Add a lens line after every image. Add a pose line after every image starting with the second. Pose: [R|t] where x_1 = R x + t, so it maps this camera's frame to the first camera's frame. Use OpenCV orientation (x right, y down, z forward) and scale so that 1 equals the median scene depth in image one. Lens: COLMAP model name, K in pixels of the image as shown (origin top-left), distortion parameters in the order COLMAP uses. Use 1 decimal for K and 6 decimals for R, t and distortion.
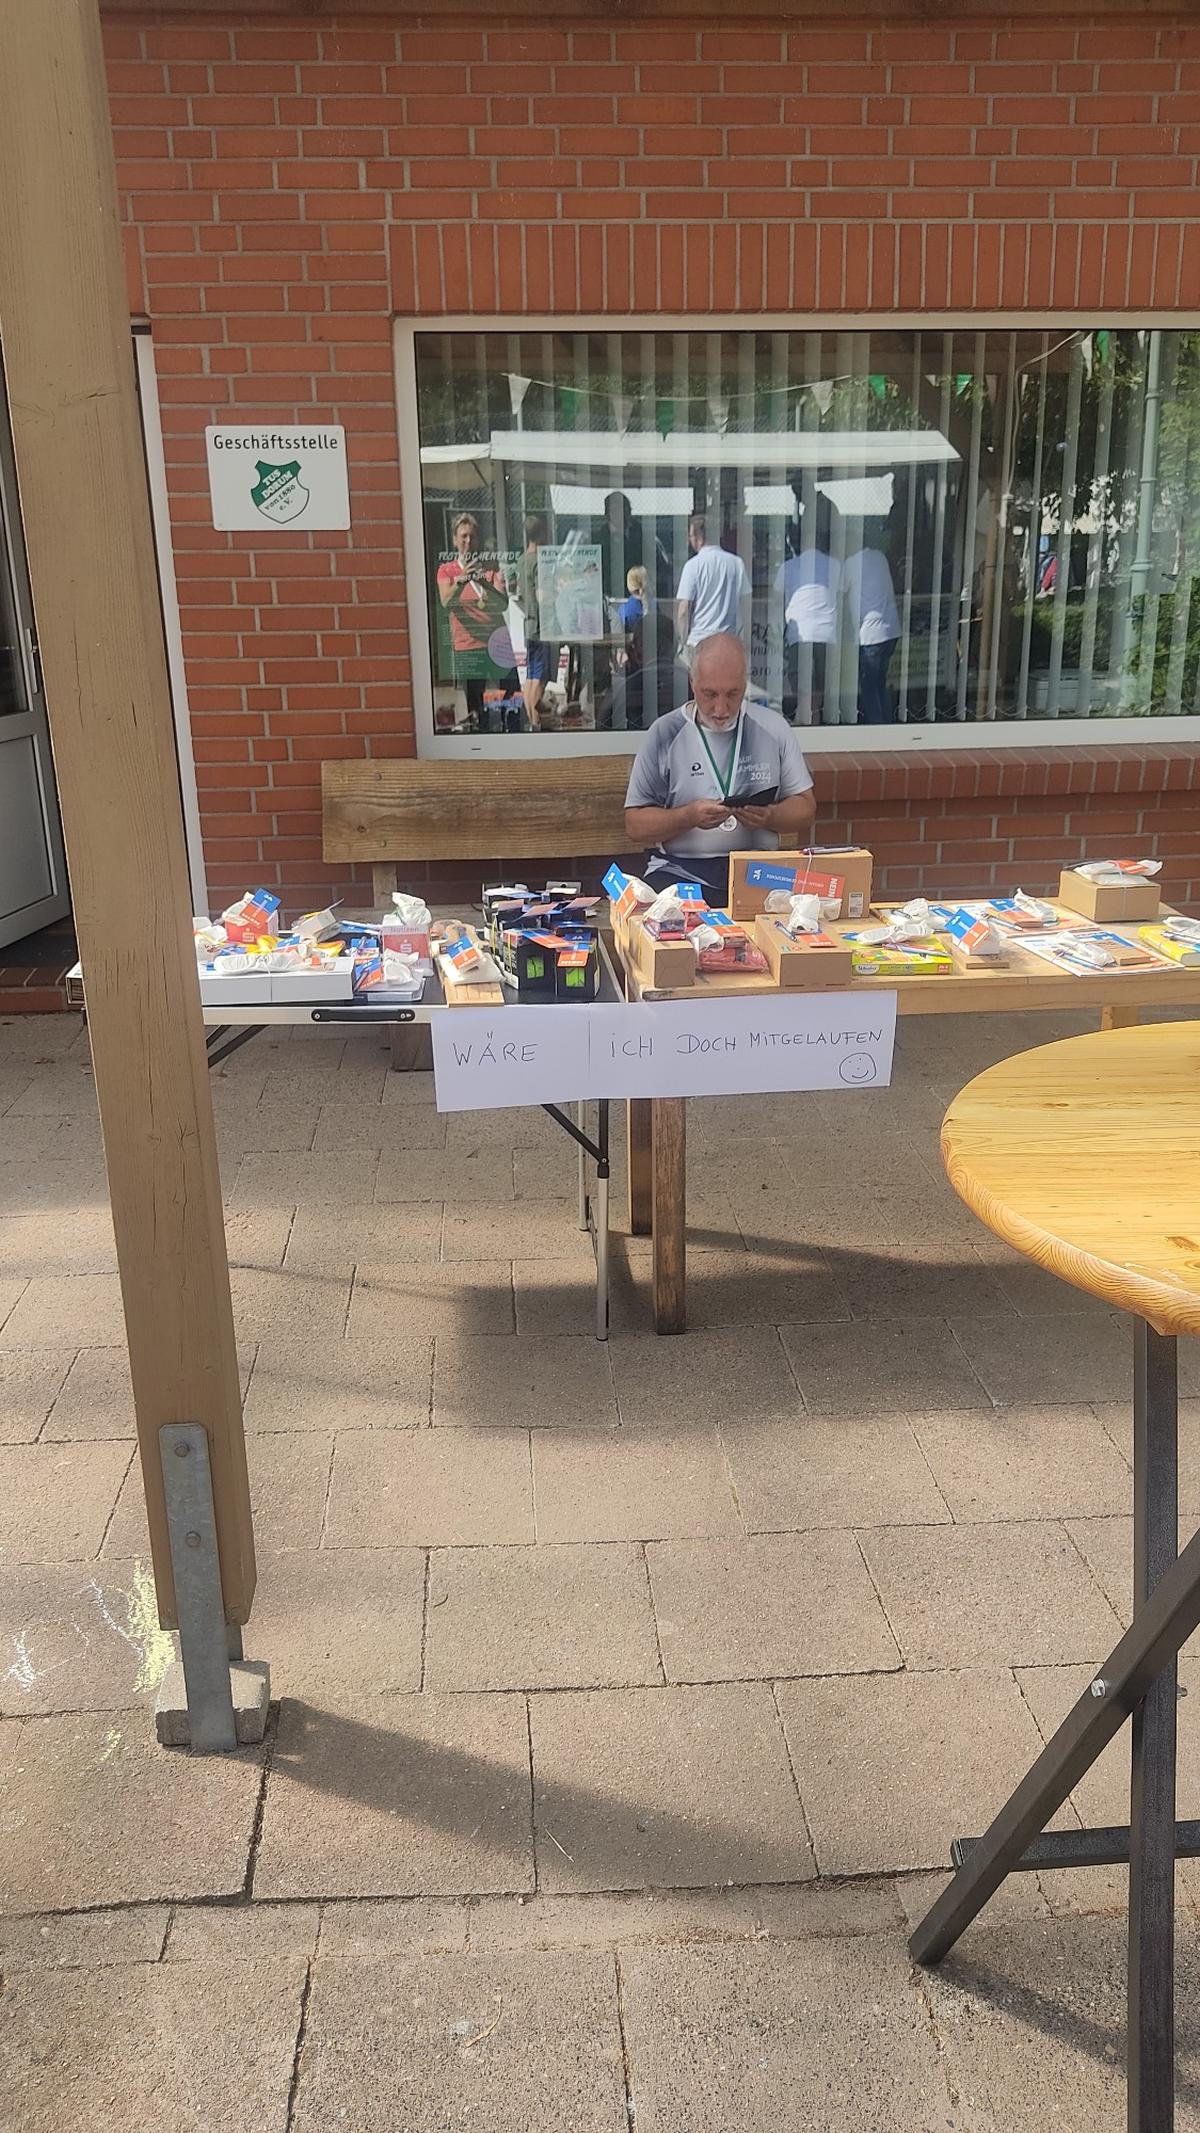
lens RADIAL K [[1451.2, 0, 600.0], [0, 1451.2, 1066.5], [0, 0, 1]] dist [-0.018719, -0.001576]
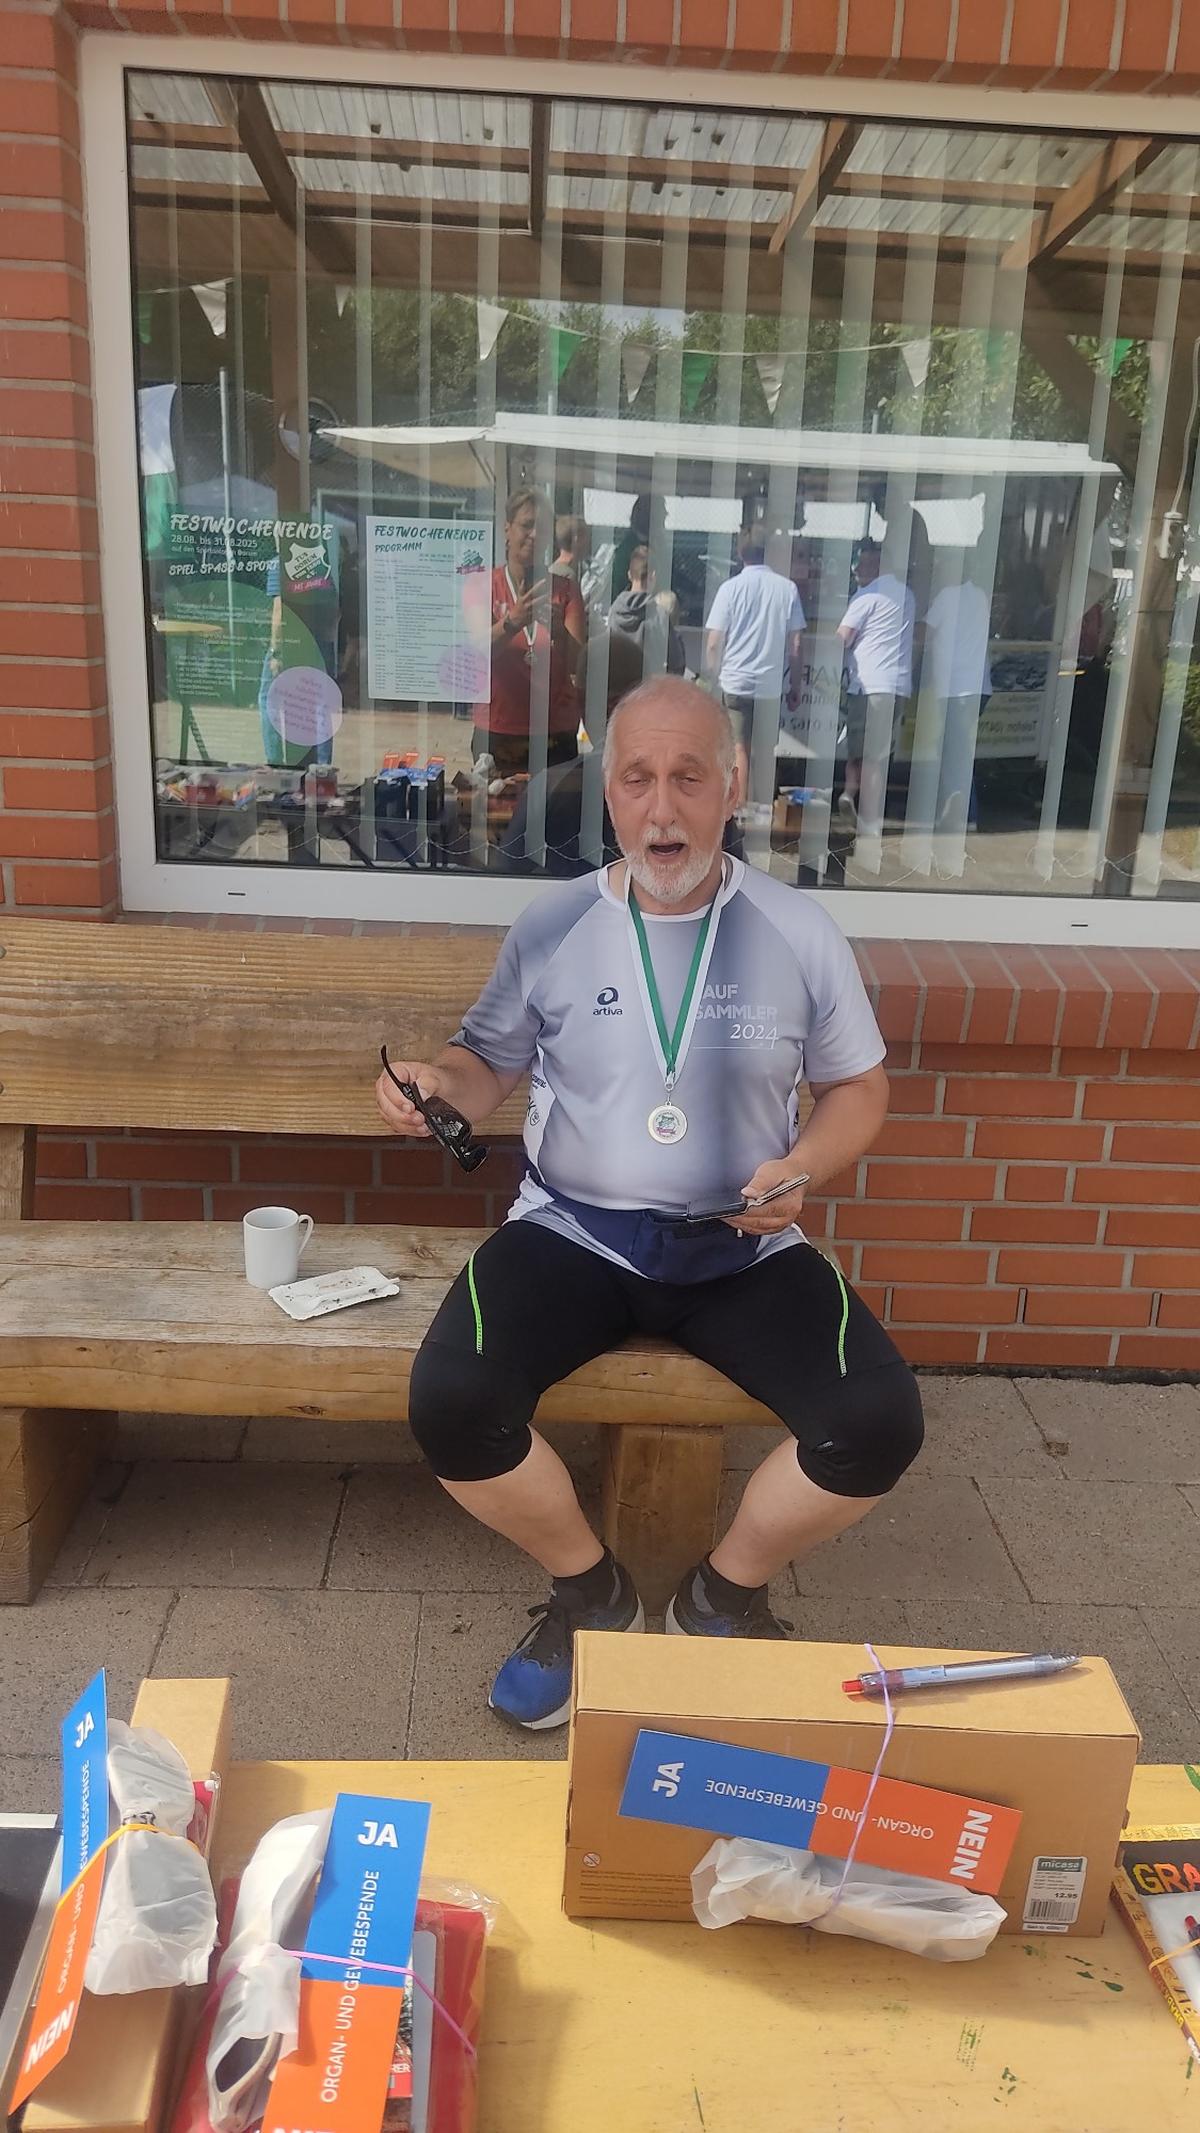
lens RADIAL K [[1621.6, 0, 600.0], [0, 1621.6, 1066.5], [0, 0, 1]] dist [0.000492, -0.000279]
pose [[0.997704, 0.067268, -0.007888, 0.026618], [-0.067551, 0.996740, -0.044122, -0.068968], [0.004894, 0.044553, 0.998995, 0.206851]]
